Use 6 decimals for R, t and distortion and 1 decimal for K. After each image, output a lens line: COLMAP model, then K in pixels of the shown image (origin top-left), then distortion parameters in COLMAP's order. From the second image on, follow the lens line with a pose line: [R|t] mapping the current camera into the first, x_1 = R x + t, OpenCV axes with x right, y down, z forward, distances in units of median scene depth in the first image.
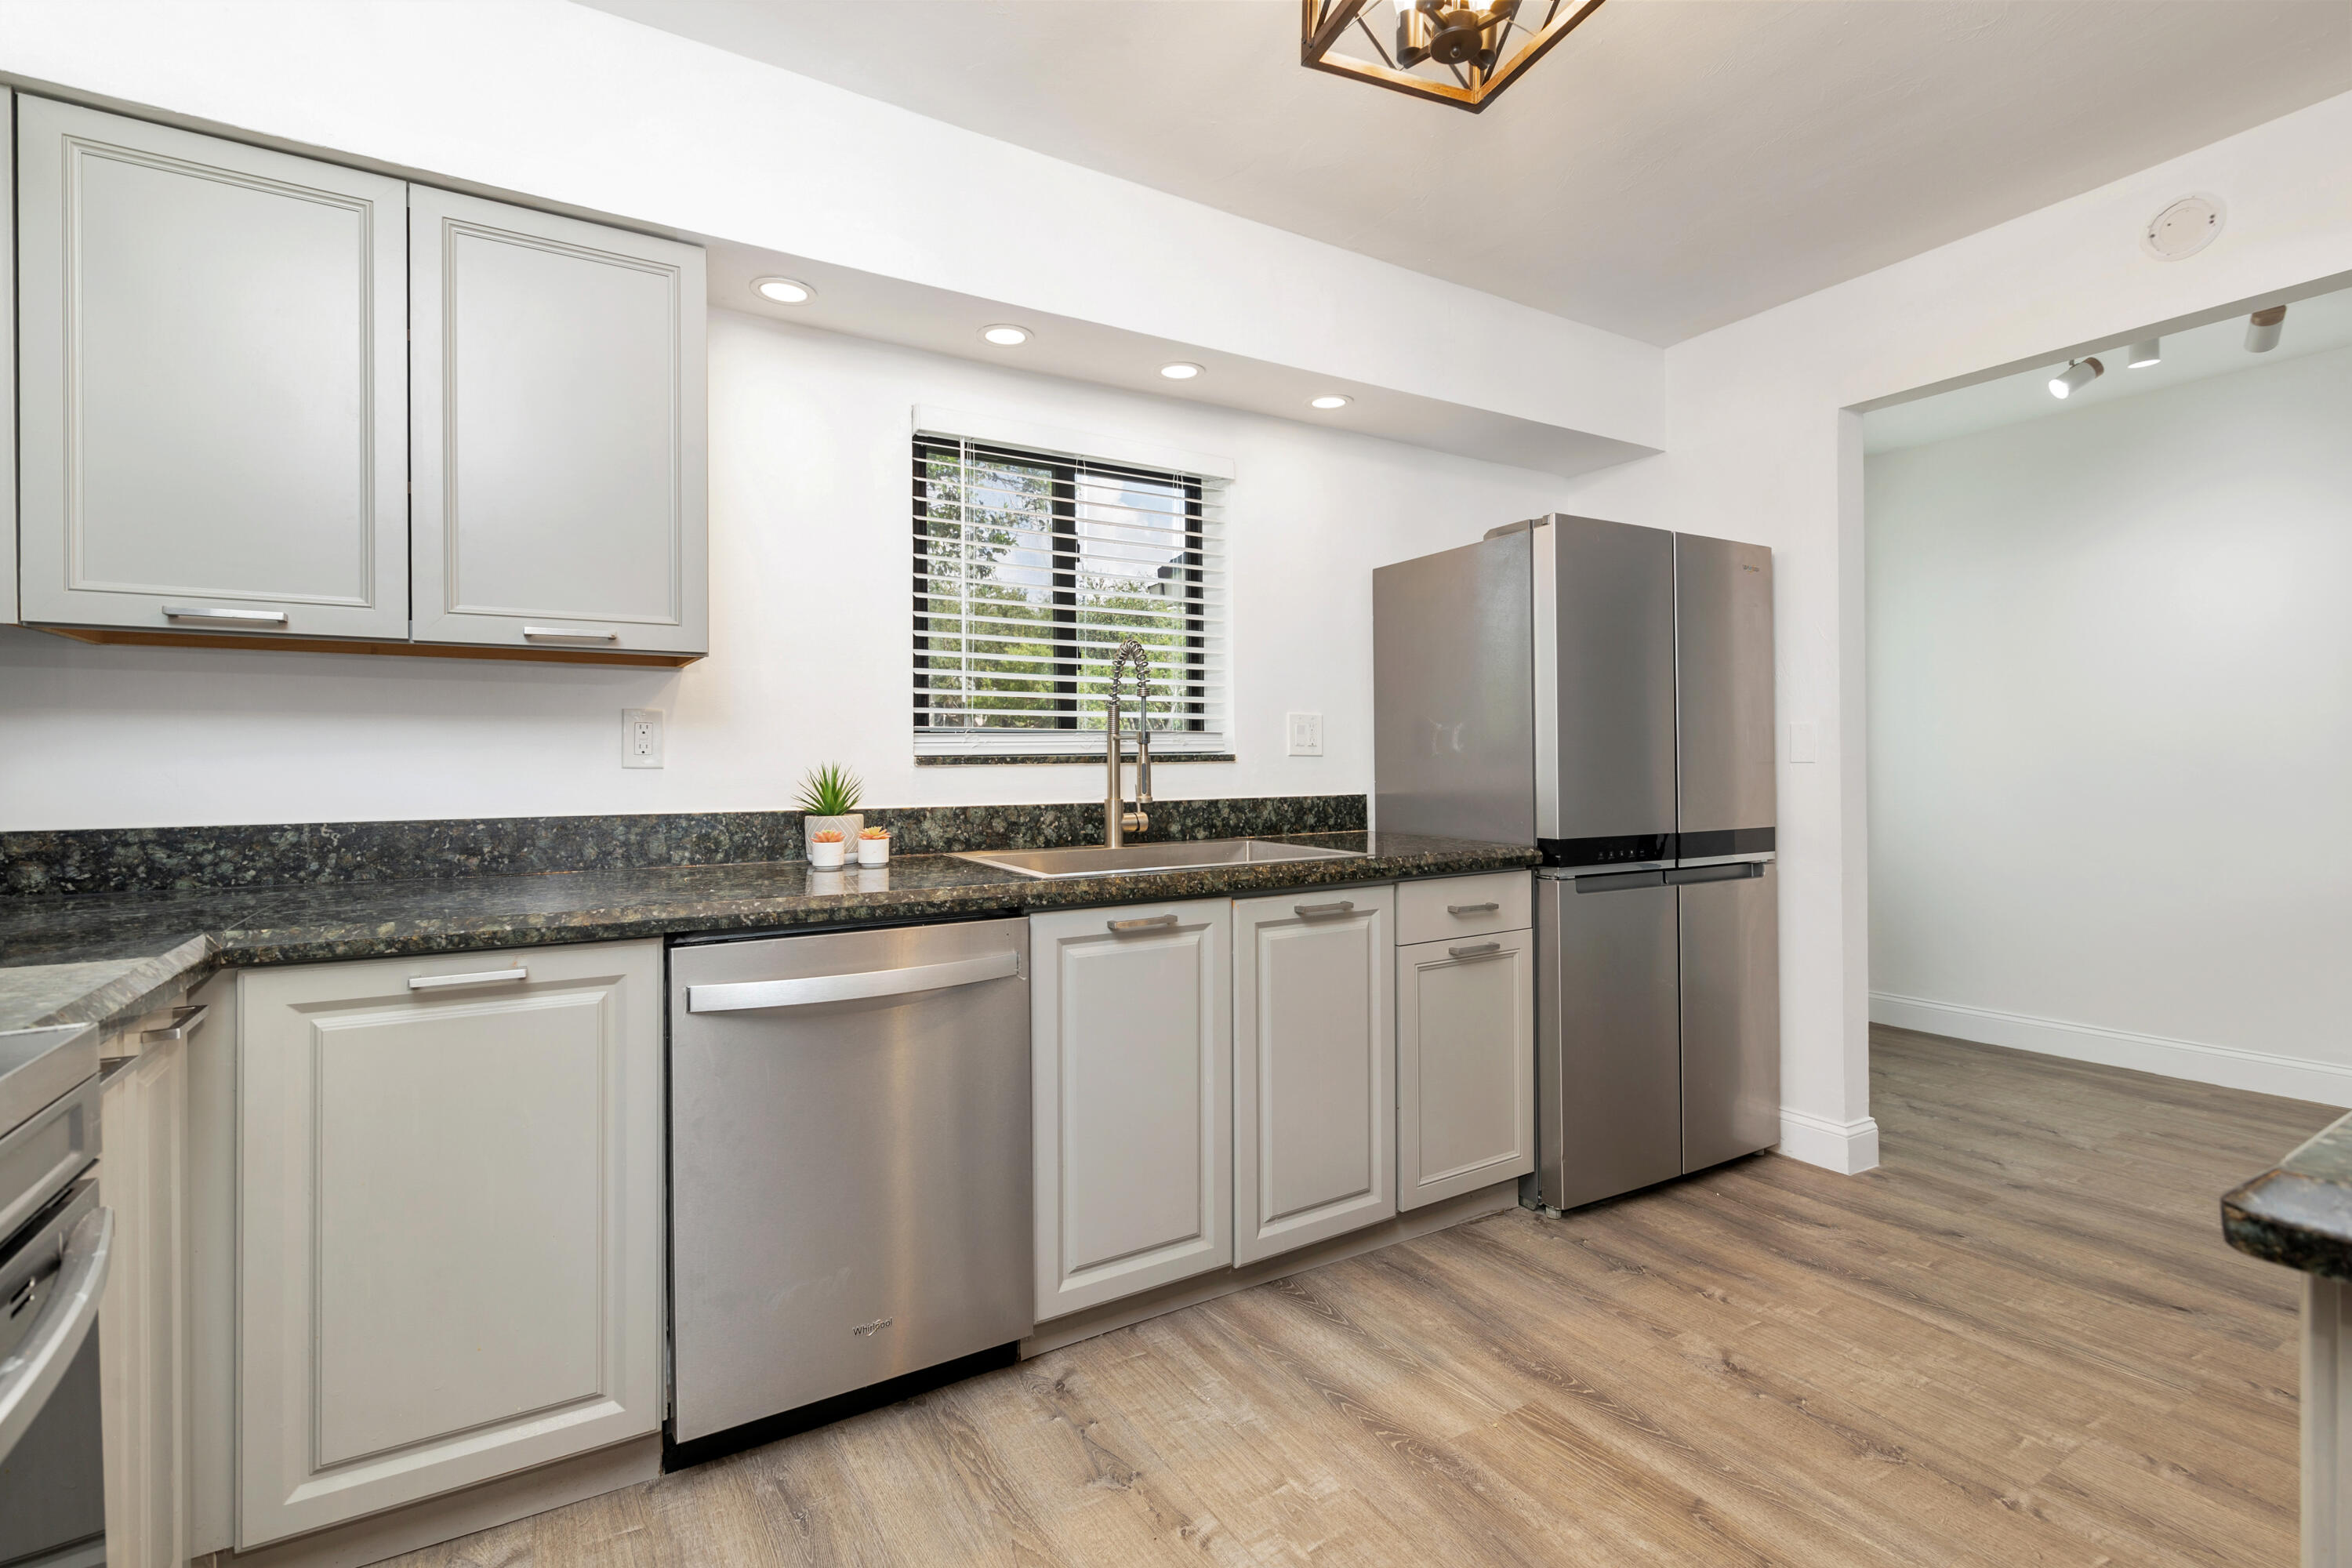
lens RADIAL K [[1064.6, 0, 1176.5], [0, 1064.6, 768.8], [0, 0, 1]] dist [-0.006264, 0.001353]
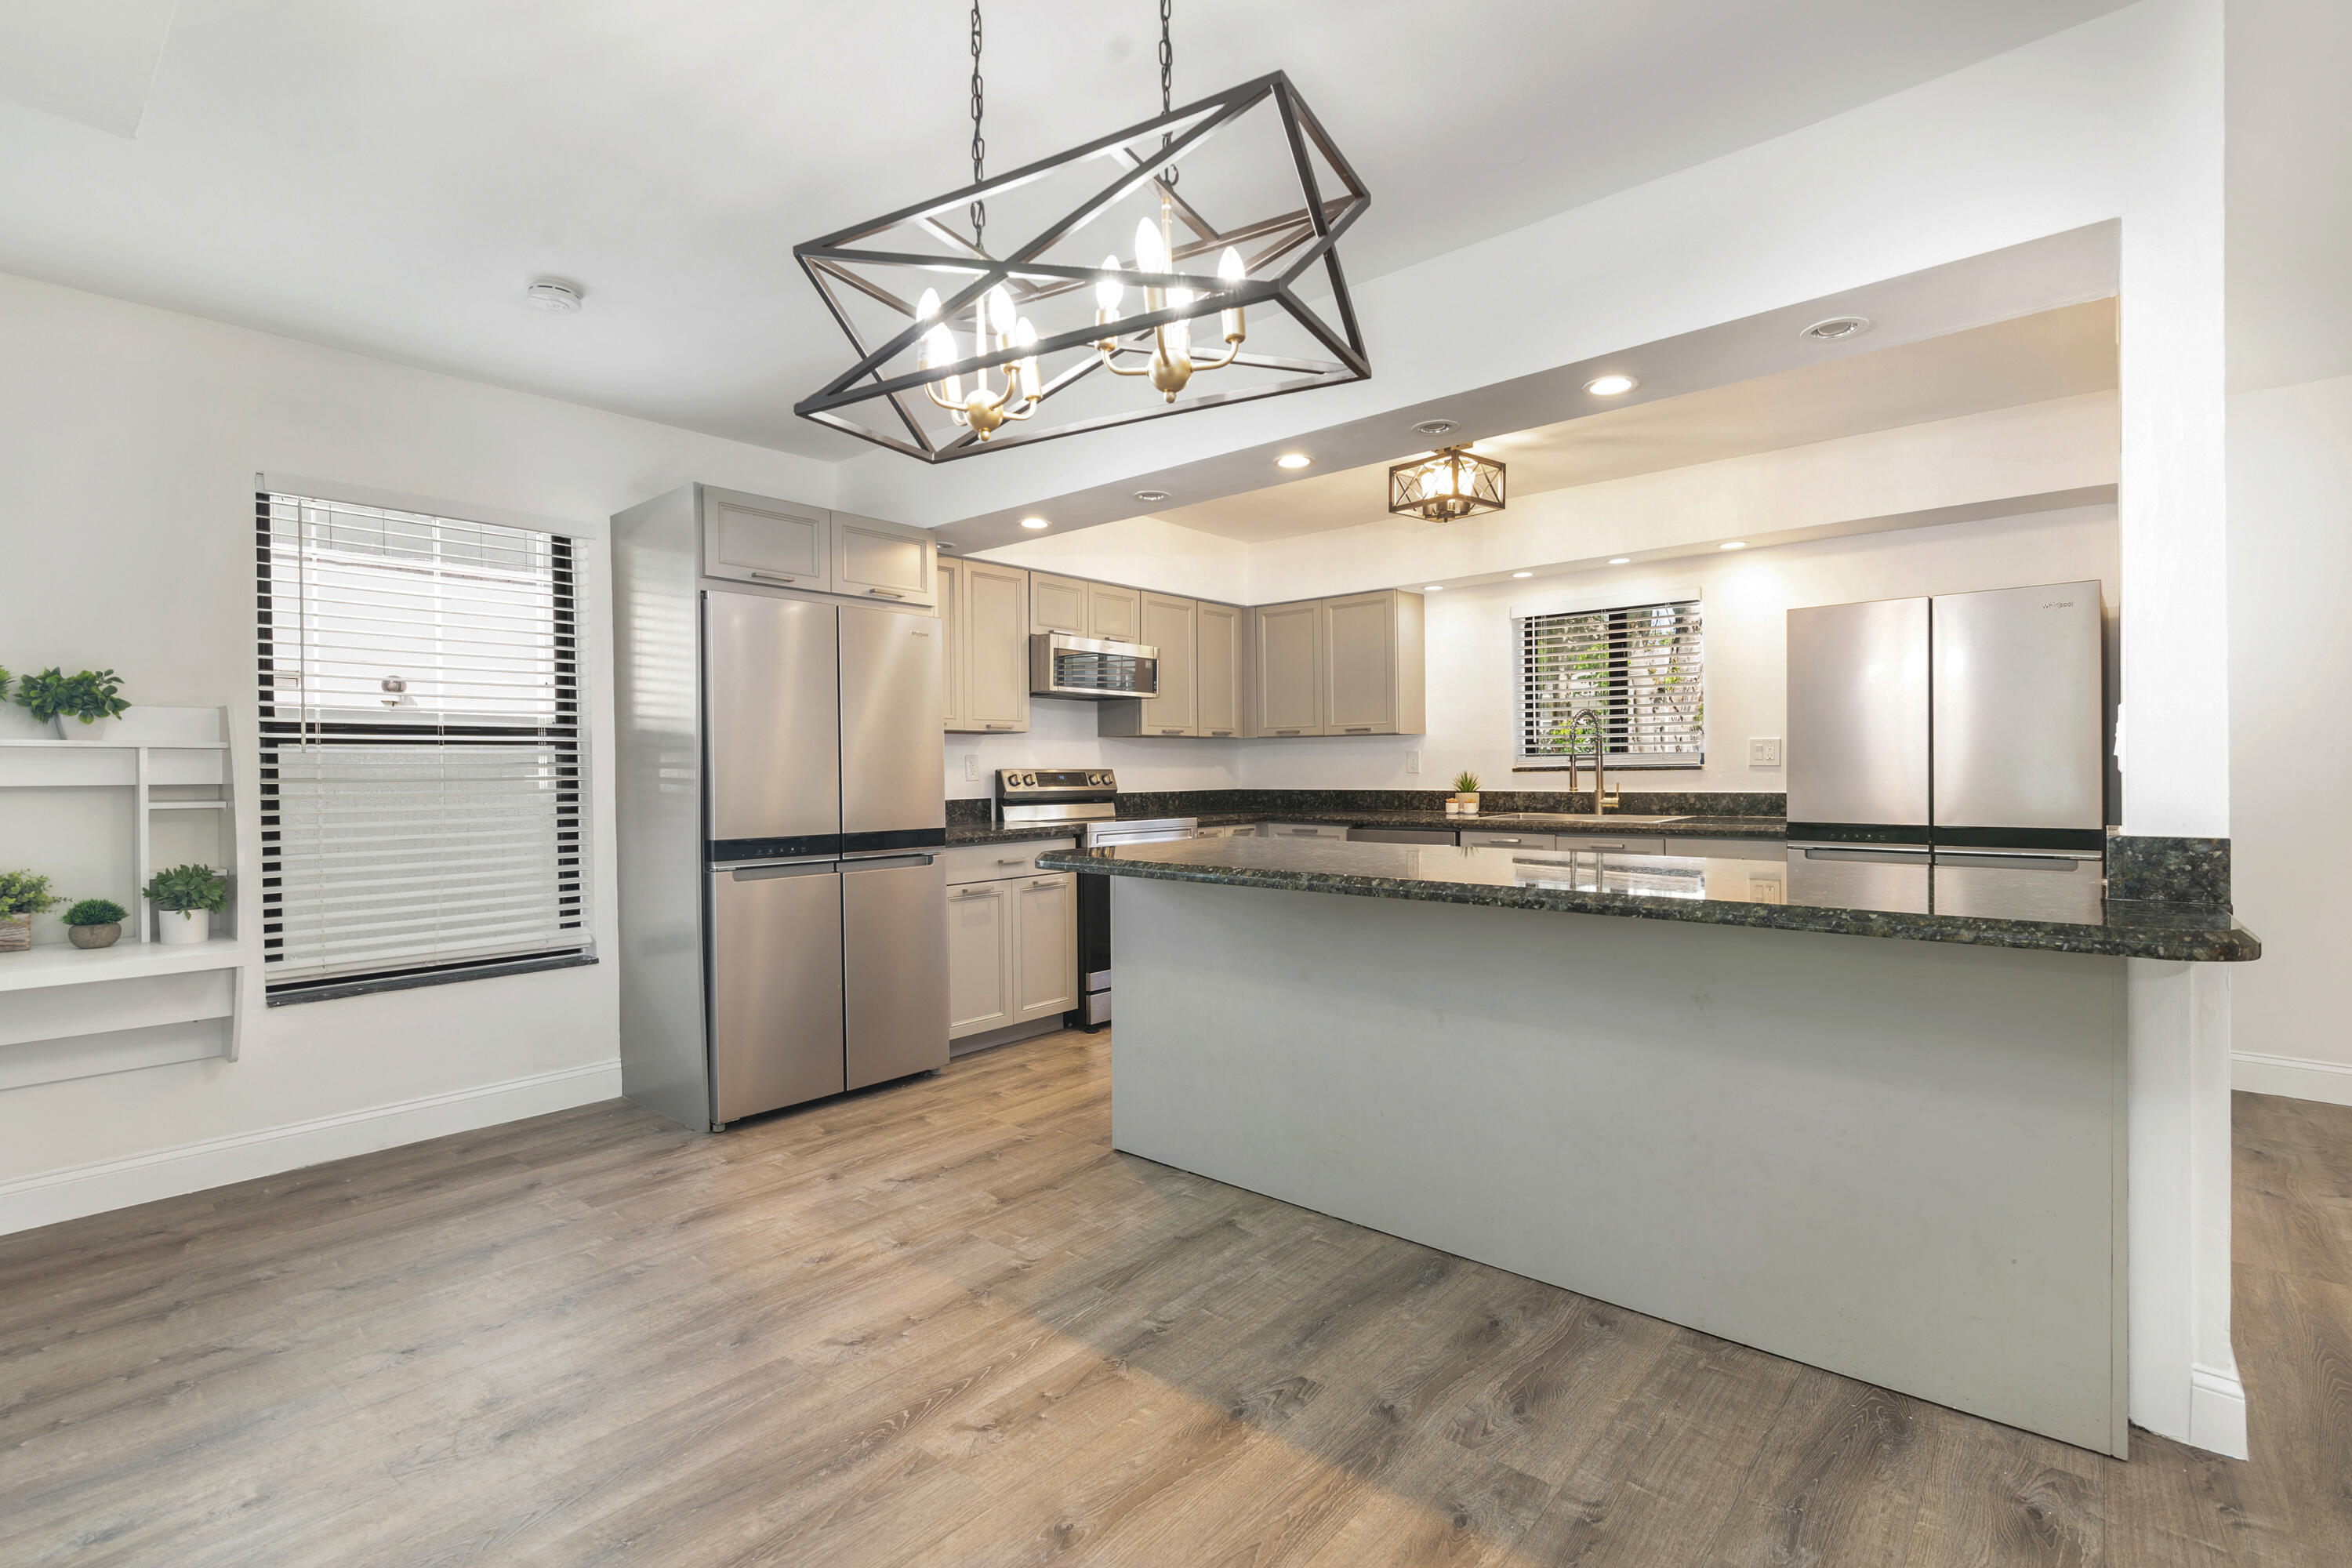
lens RADIAL K [[1072.0, 0, 1185.2], [0, 1072.0, 781.3], [0, 0, 1]] dist [0.001114, -0.002548]
pose [[0.318396, 0.012097, -0.947881, 1.617167], [-0.002266, 0.999925, 0.011999, -0.009161], [0.947955, -0.001672, 0.318400, -0.332796]]
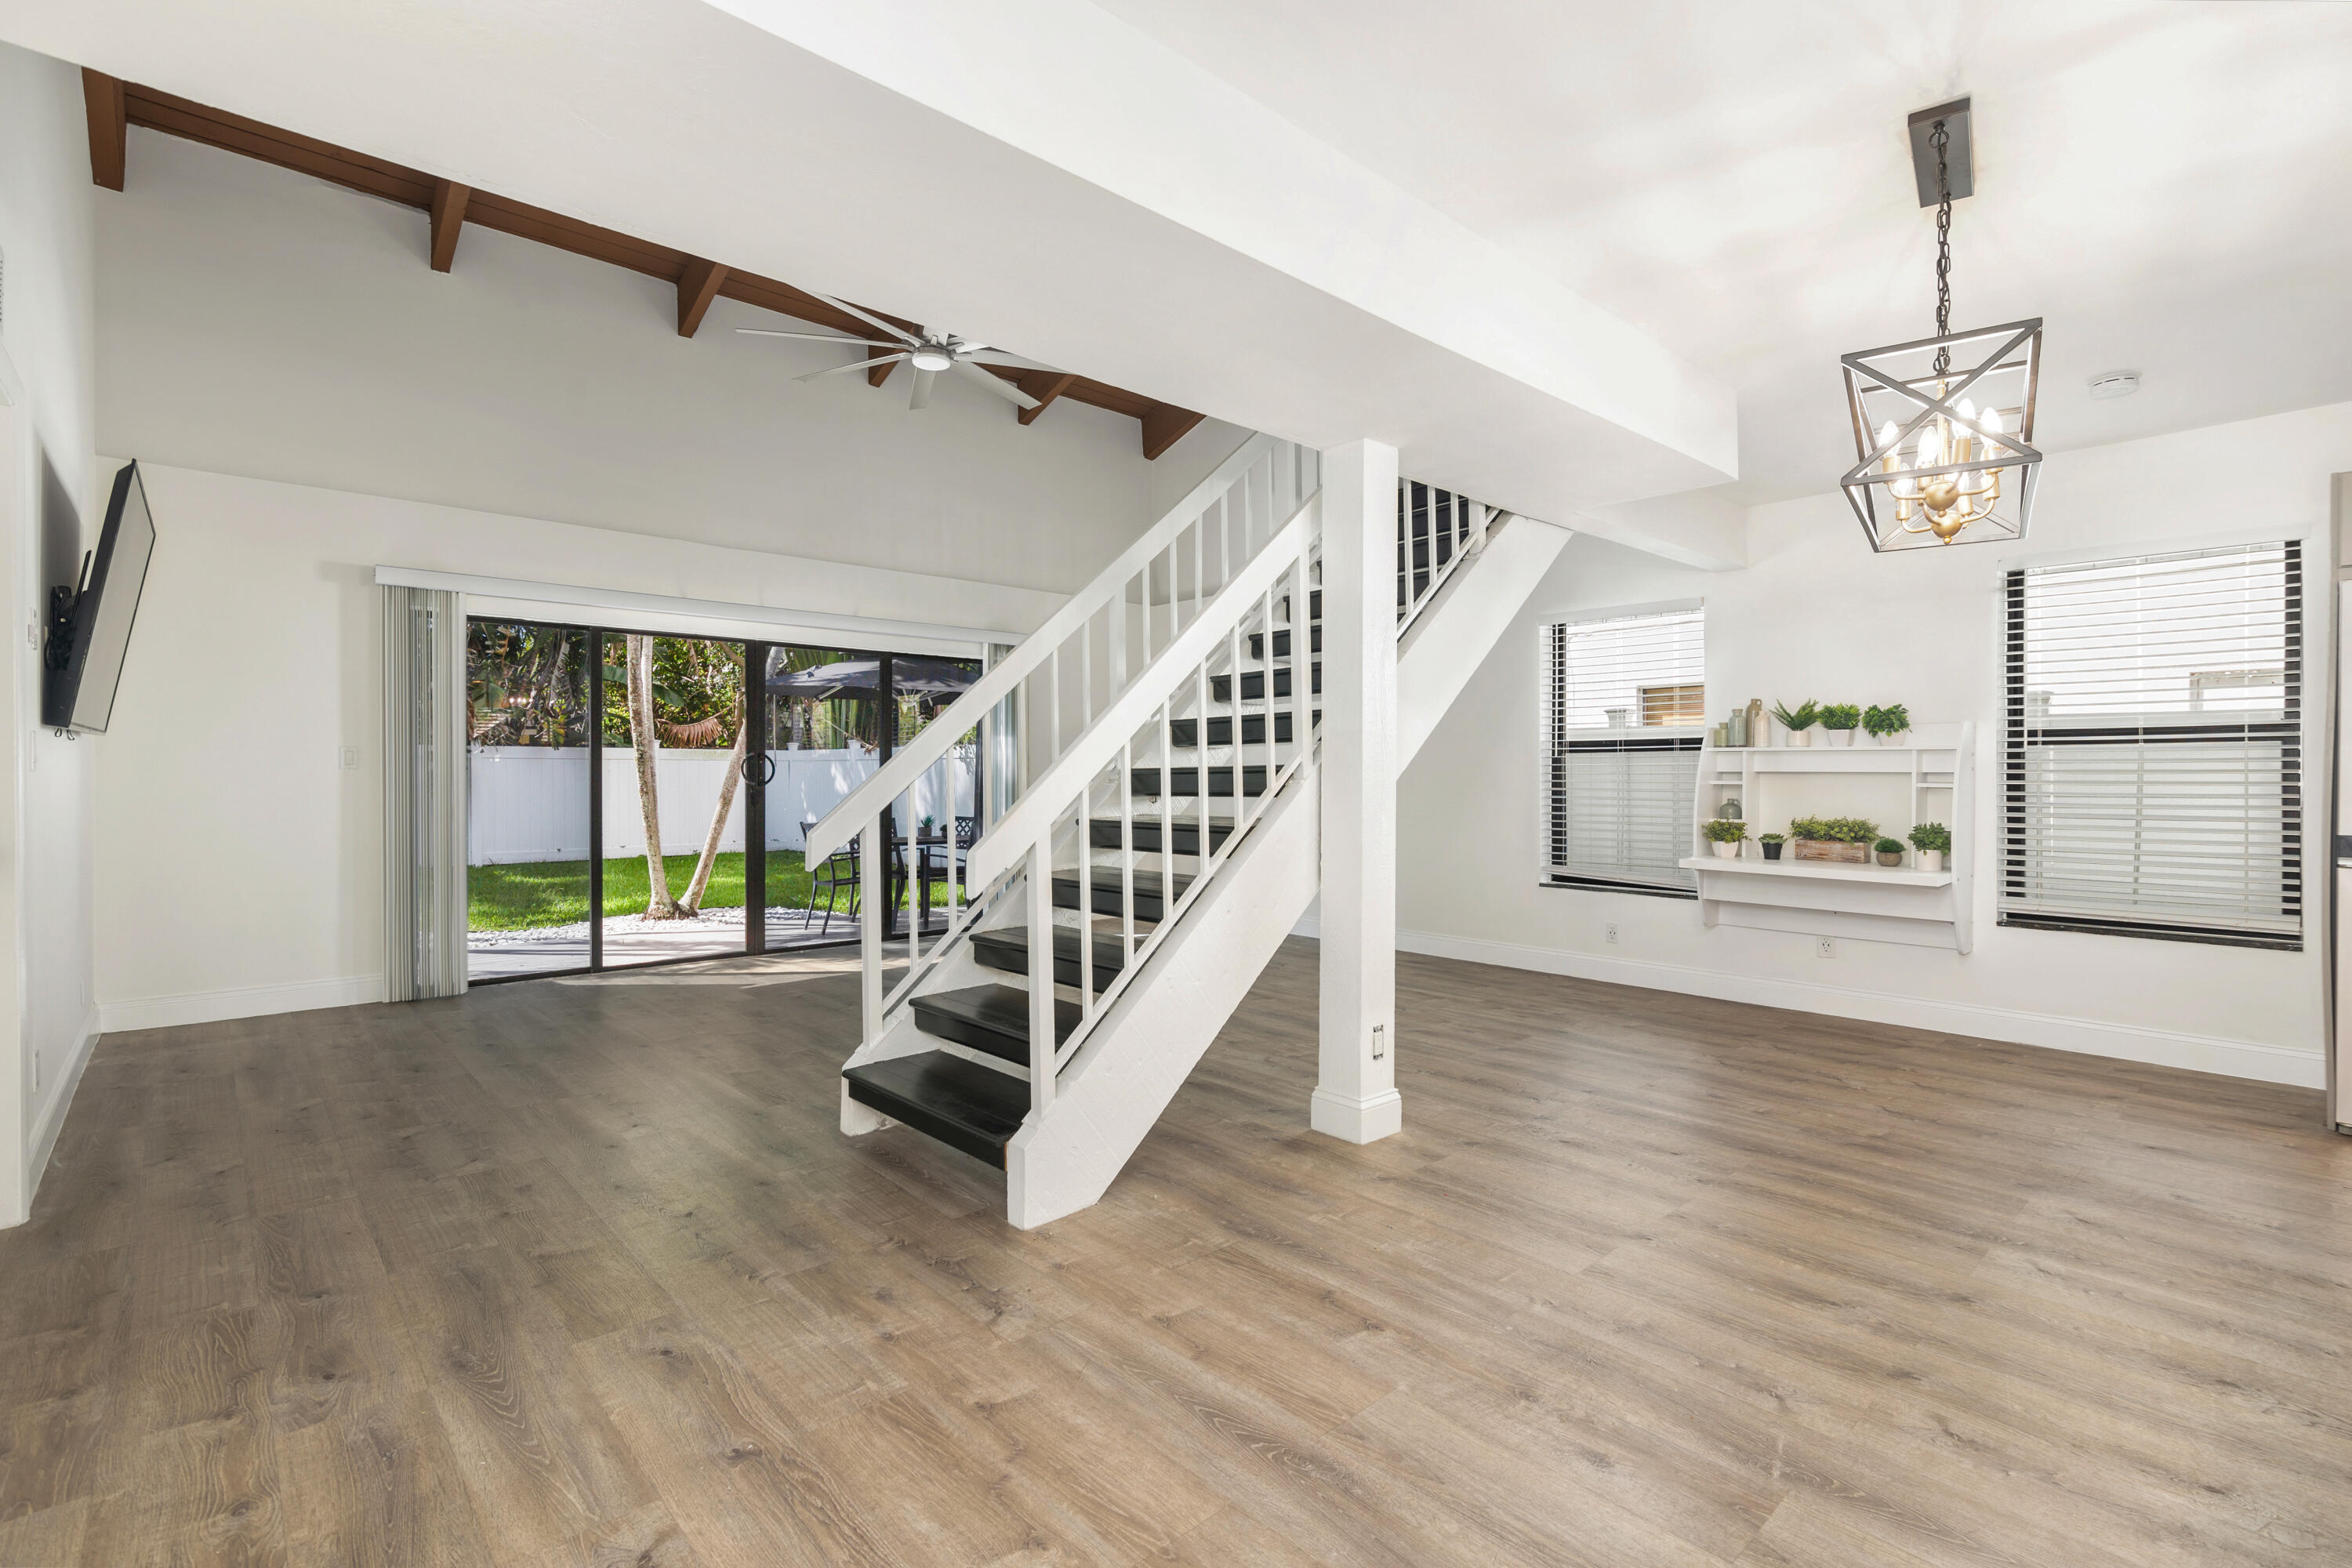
lens RADIAL K [[1072.0, 0, 1178.0], [0, 1072.0, 781.5], [0, 0, 1]] dist [0.001114, -0.002548]
pose [[-0.979687, 0.007130, -0.200405, 1.826114], [0.003046, 0.999781, 0.020683, -0.016094], [0.200509, 0.019652, -0.979495, 0.537620]]
